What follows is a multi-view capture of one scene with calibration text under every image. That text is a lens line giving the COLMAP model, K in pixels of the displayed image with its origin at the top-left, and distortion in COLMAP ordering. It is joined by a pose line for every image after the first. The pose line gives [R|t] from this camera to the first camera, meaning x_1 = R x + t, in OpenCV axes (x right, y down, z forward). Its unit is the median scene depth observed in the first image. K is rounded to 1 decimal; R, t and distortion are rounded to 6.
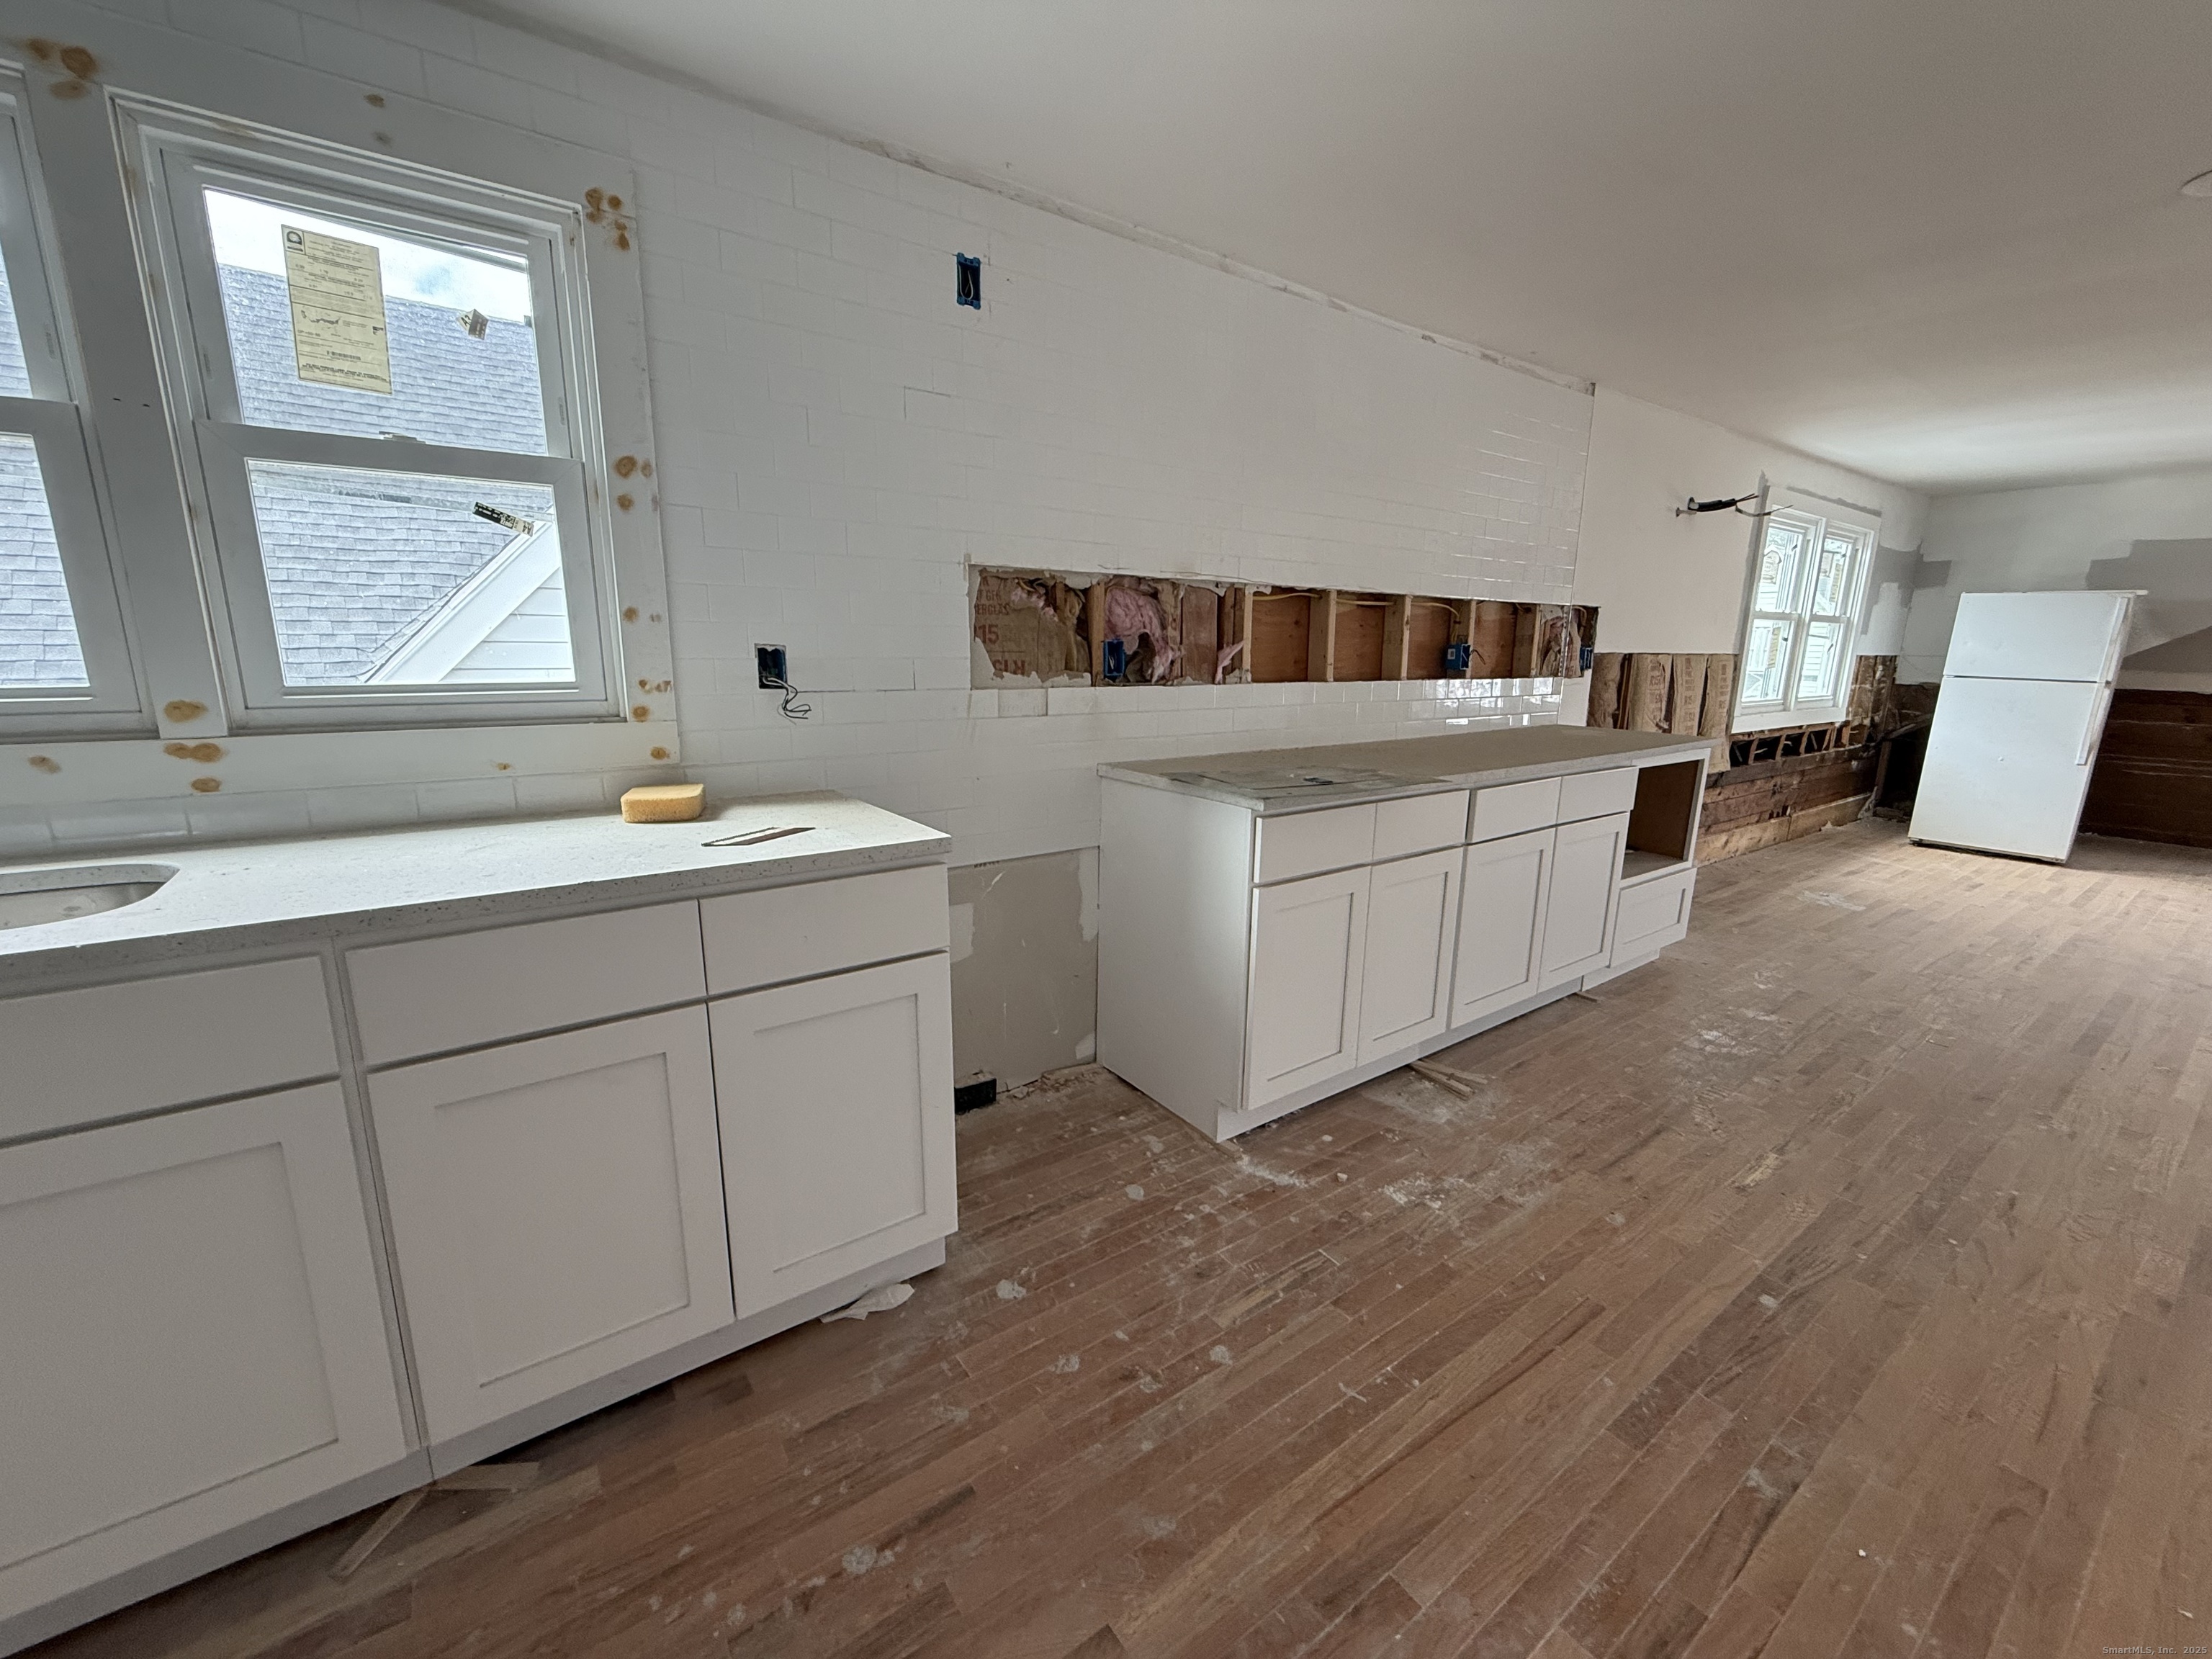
lens RADIAL K [[894.4, 0, 1105.8], [0, 894.4, 825.2], [0, 0, 1]] dist [-0.000639, 0.001167]
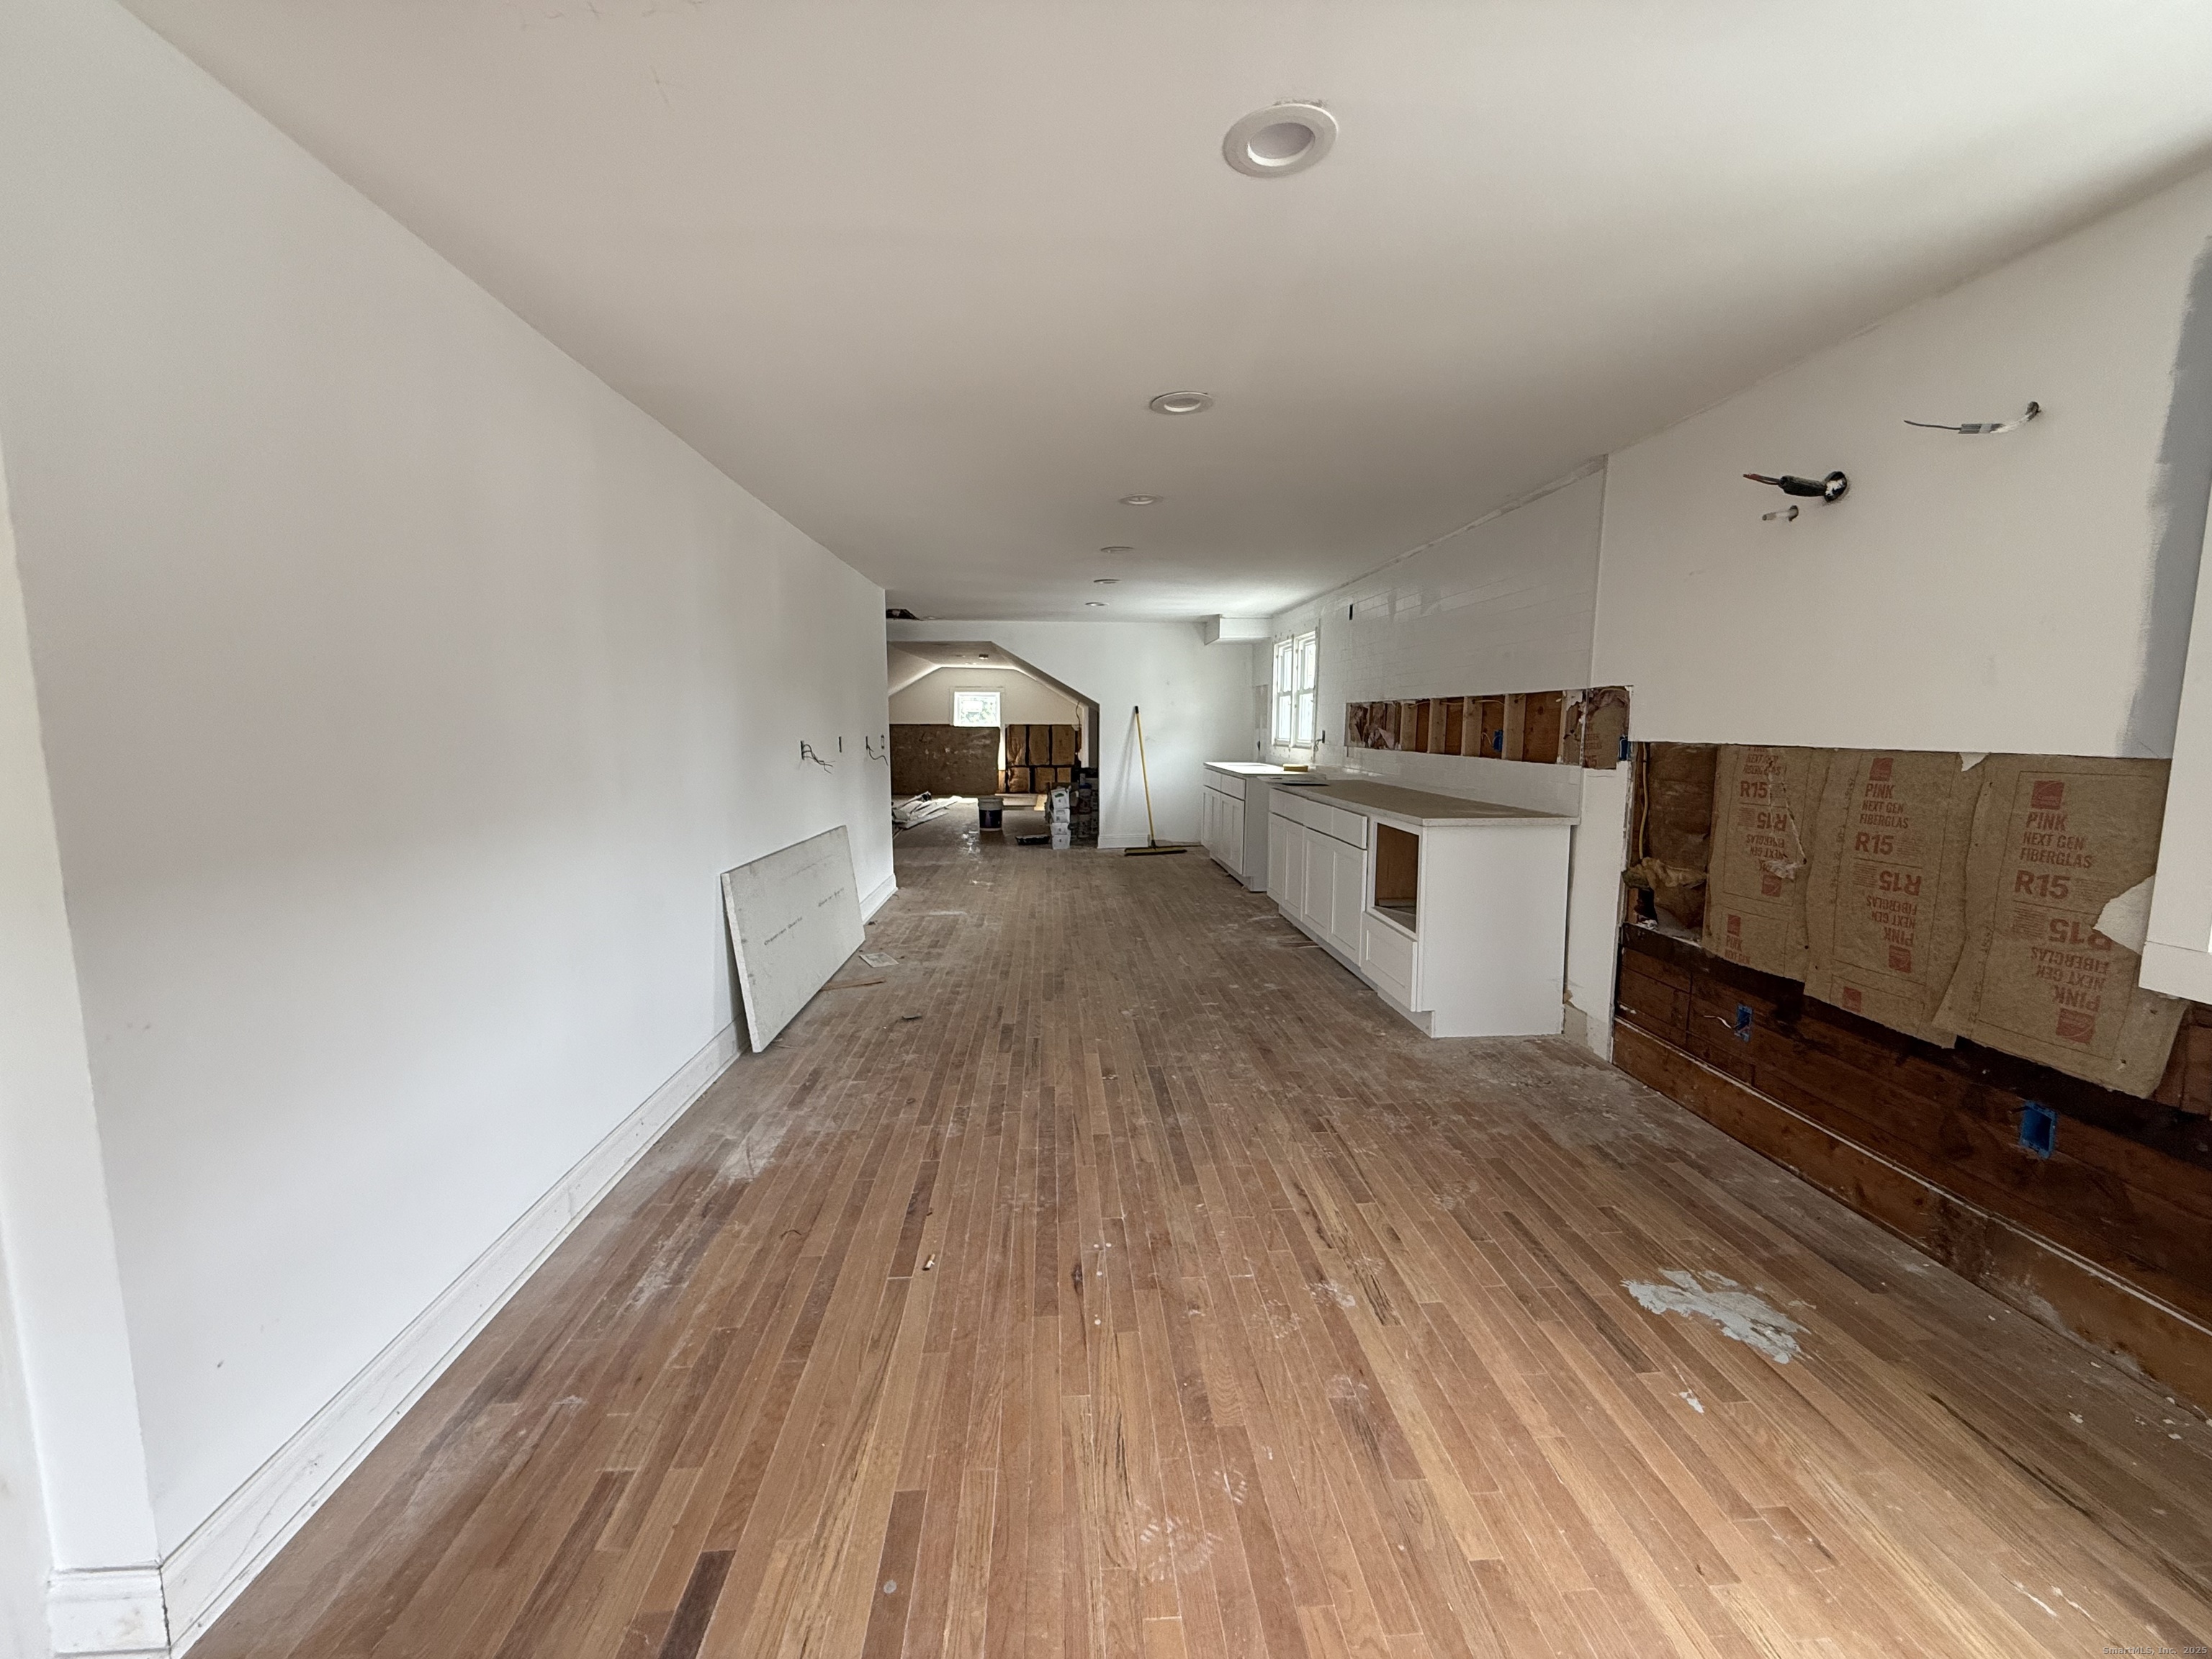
lens RADIAL K [[894.4, 0, 1104.1], [0, 894.4, 834.2], [0, 0, 1]] dist [-0.000639, 0.001167]
pose [[-0.530973, 0.082240, -0.843388, 1.751823], [-0.190167, 0.958329, 0.213172, -0.228631], [0.825775, 0.273573, -0.493208, 1.209974]]
